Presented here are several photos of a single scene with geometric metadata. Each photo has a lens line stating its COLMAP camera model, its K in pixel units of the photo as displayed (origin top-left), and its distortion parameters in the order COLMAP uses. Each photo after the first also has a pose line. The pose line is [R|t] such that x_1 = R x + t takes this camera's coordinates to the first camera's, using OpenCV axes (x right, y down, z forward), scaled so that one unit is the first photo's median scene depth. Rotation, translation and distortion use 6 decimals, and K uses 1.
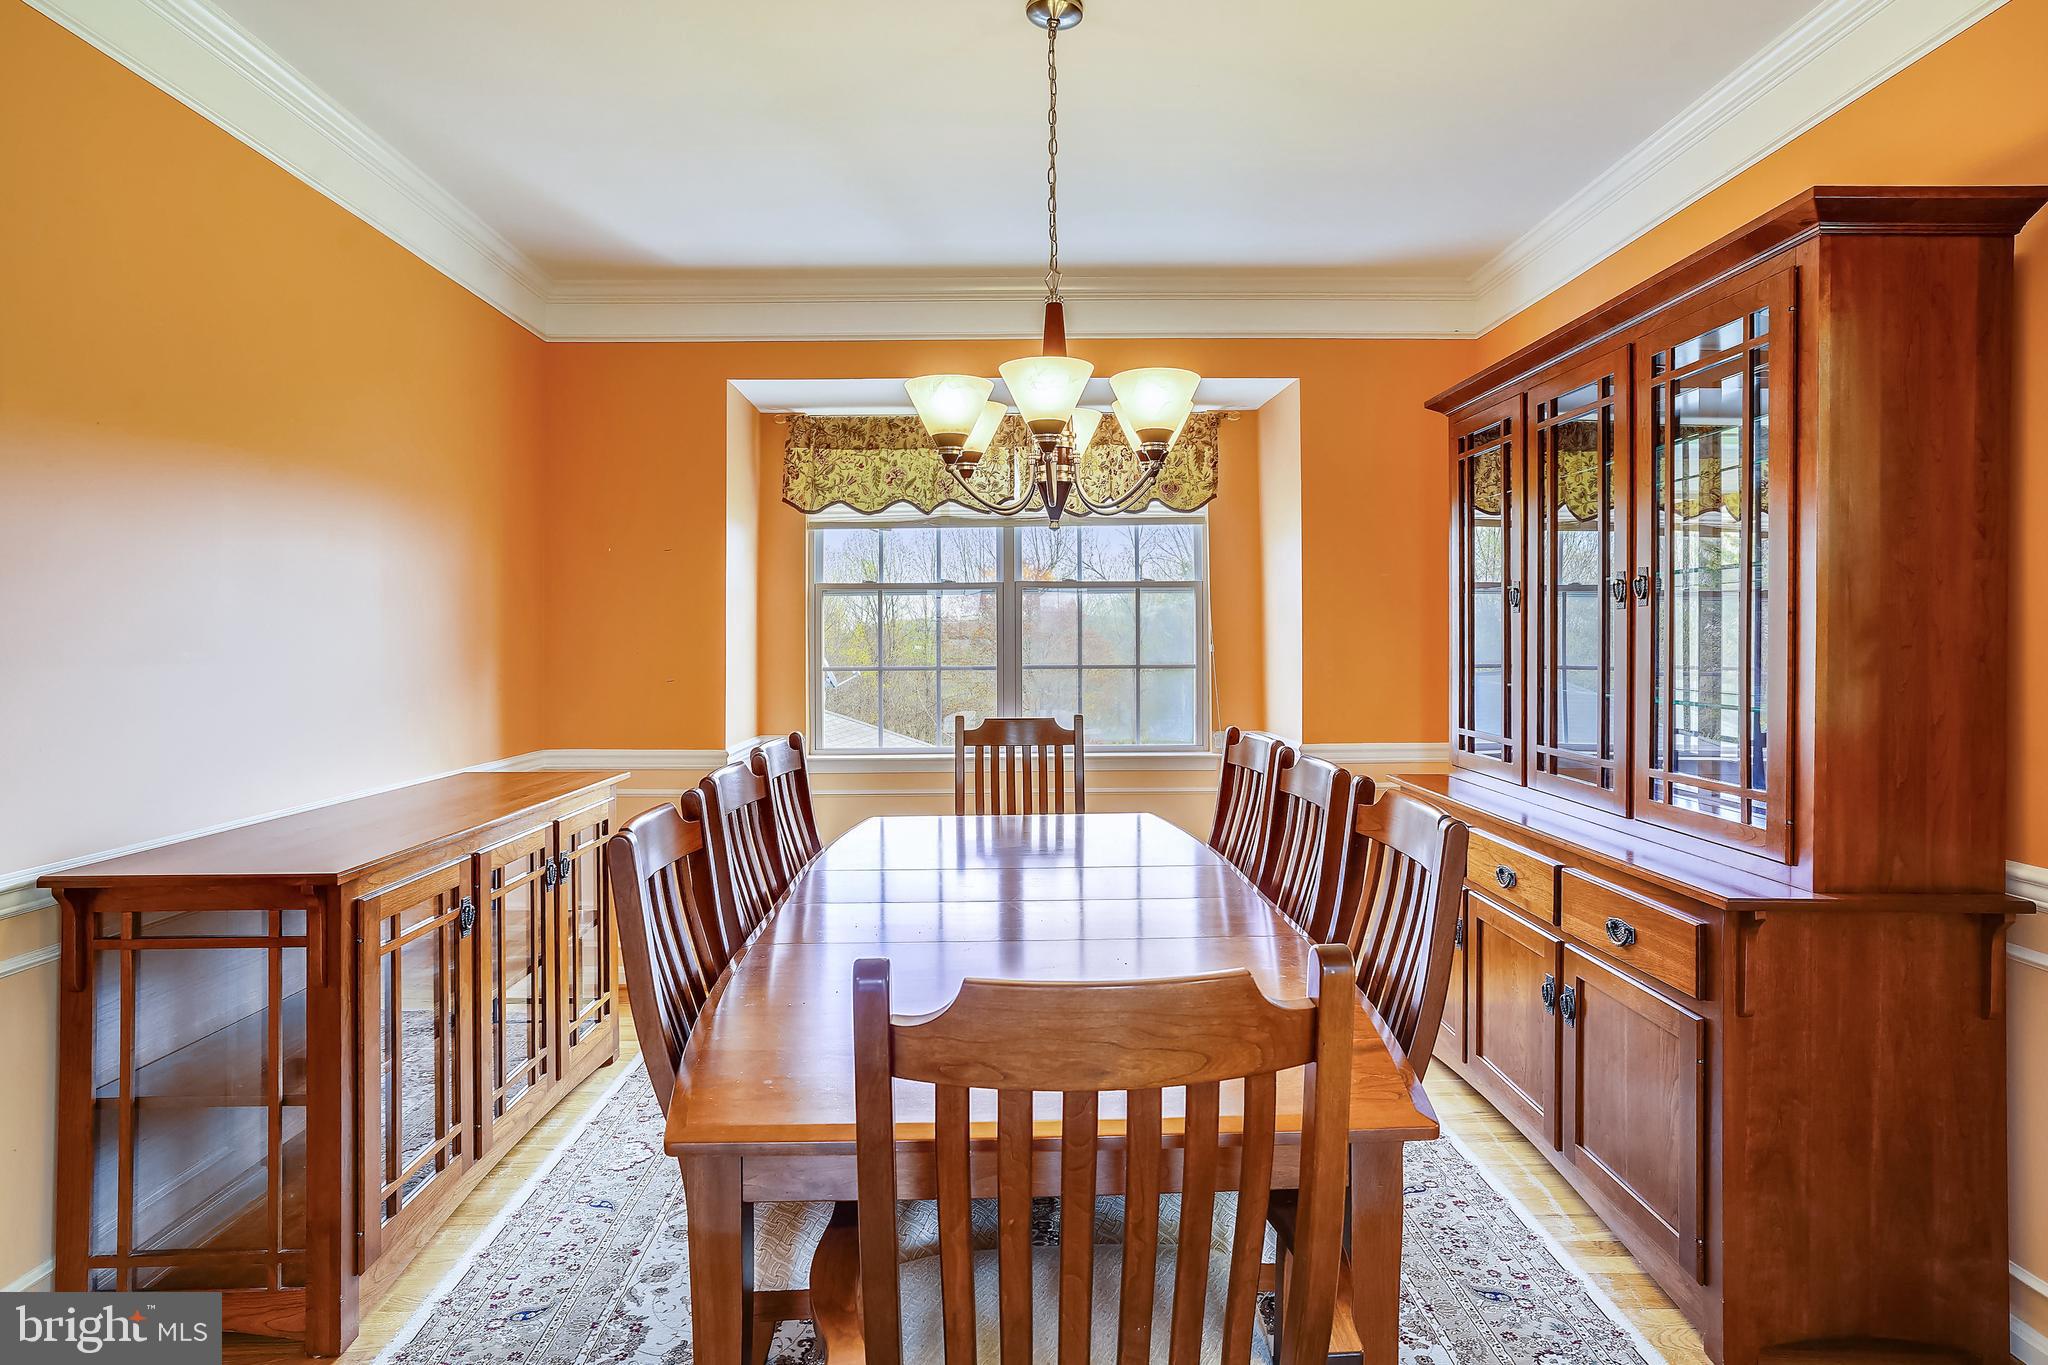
lens RADIAL K [[1049.6, 0, 1031.0], [0, 1049.6, 637.7], [0, 0, 1]] dist [-0.075659, 0.047620]
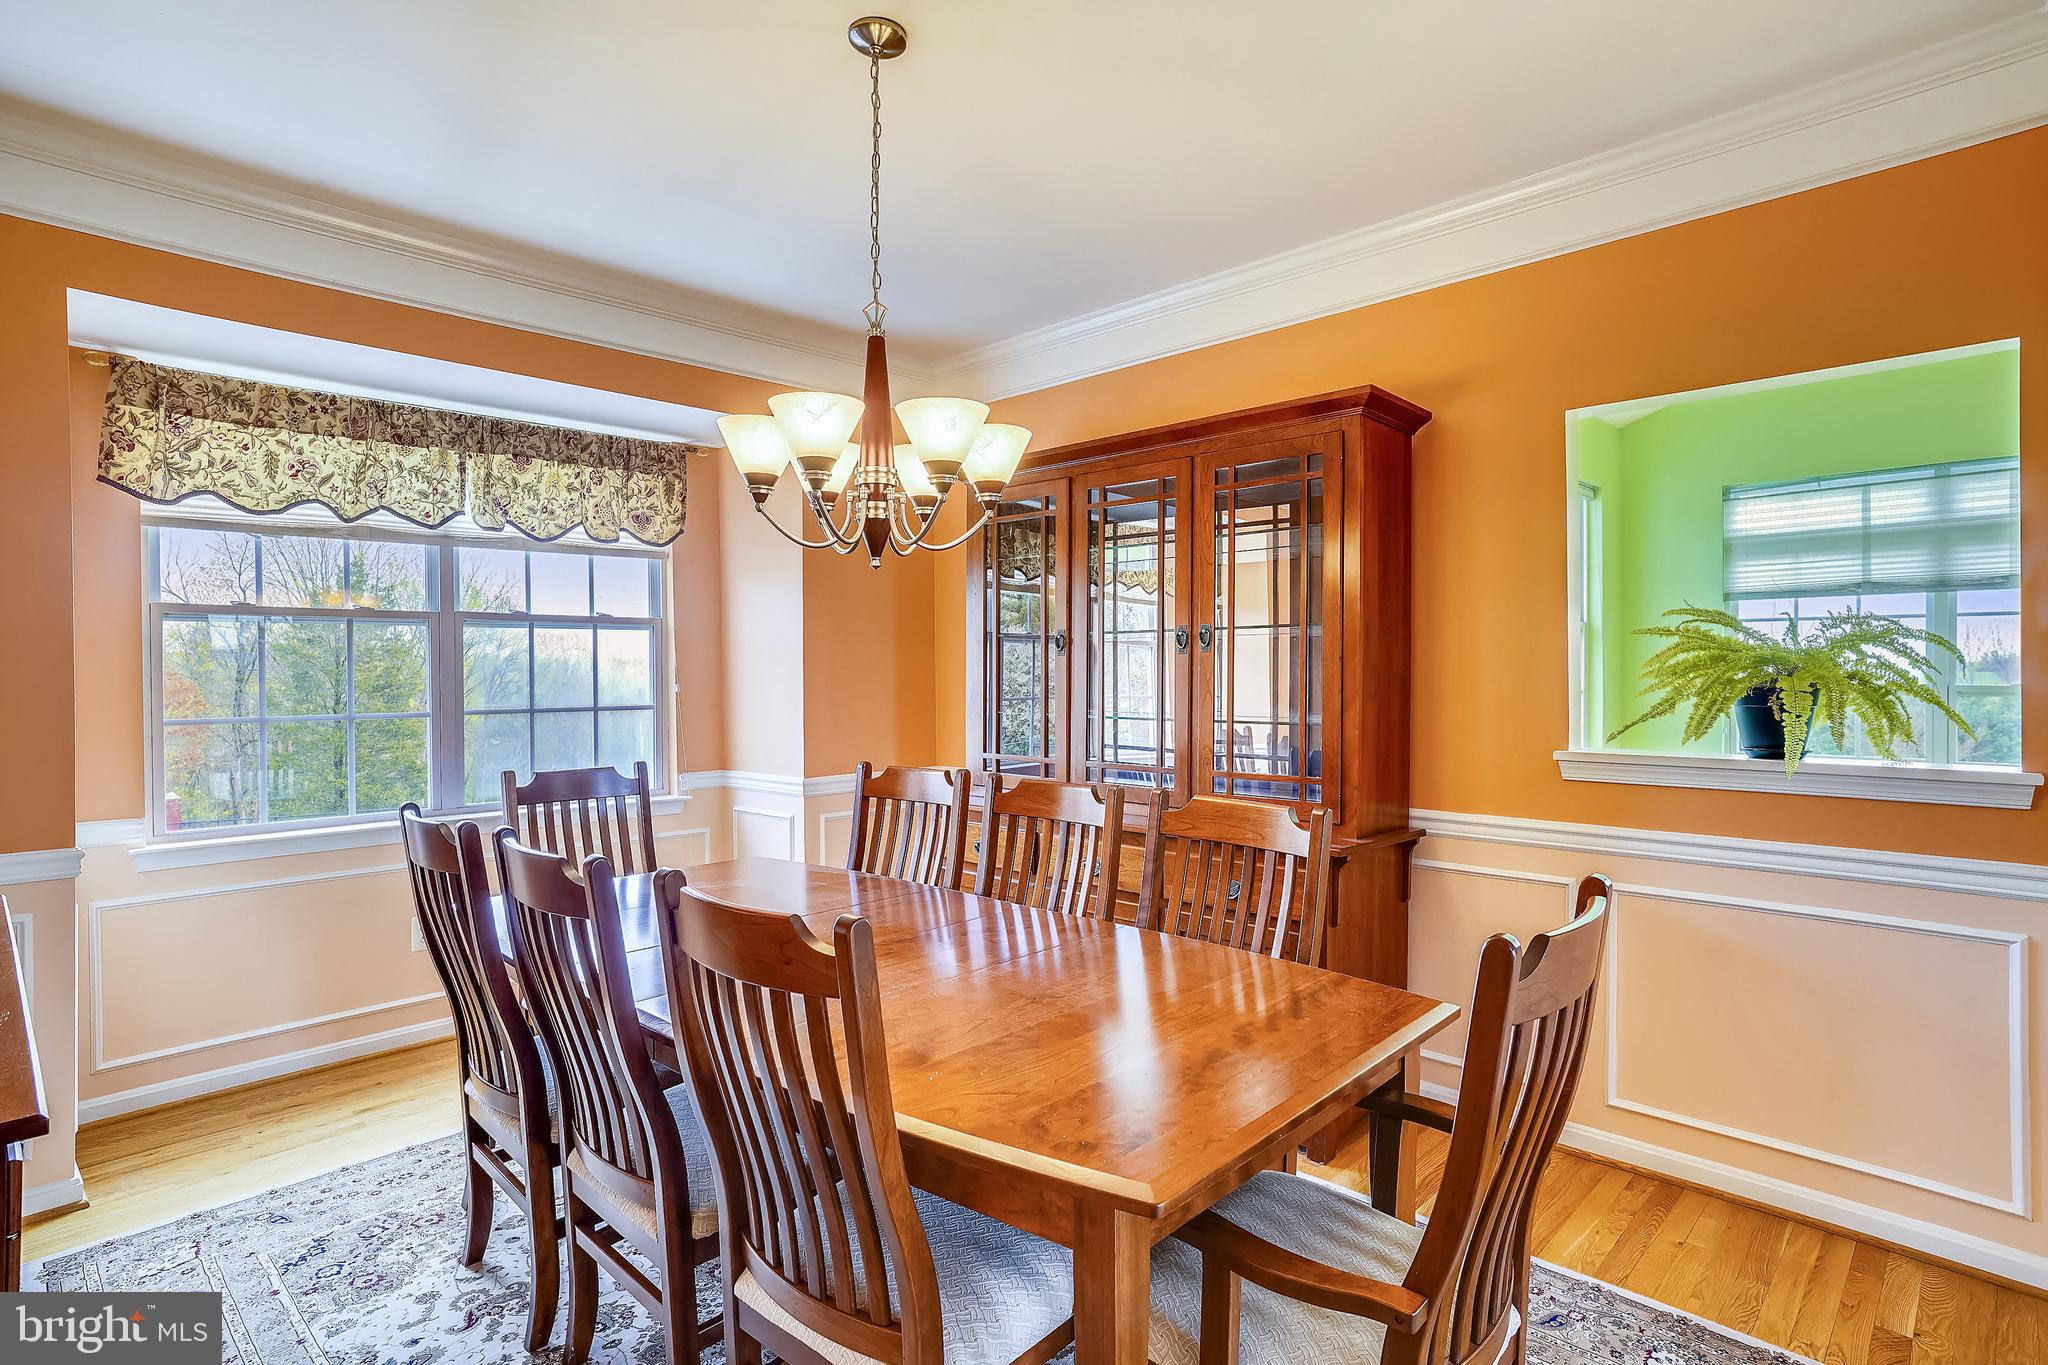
lens RADIAL K [[1031.9, 0, 1024.0], [0, 1031.9, 682.5], [0, 0, 1]] dist [-0.071254, 0.044244]
pose [[0.704447, -0.007095, 0.709722, -0.279571], [0.003912, 0.999974, 0.006114, 0.000054], [-0.709746, -0.001531, 0.704456, 0.107808]]
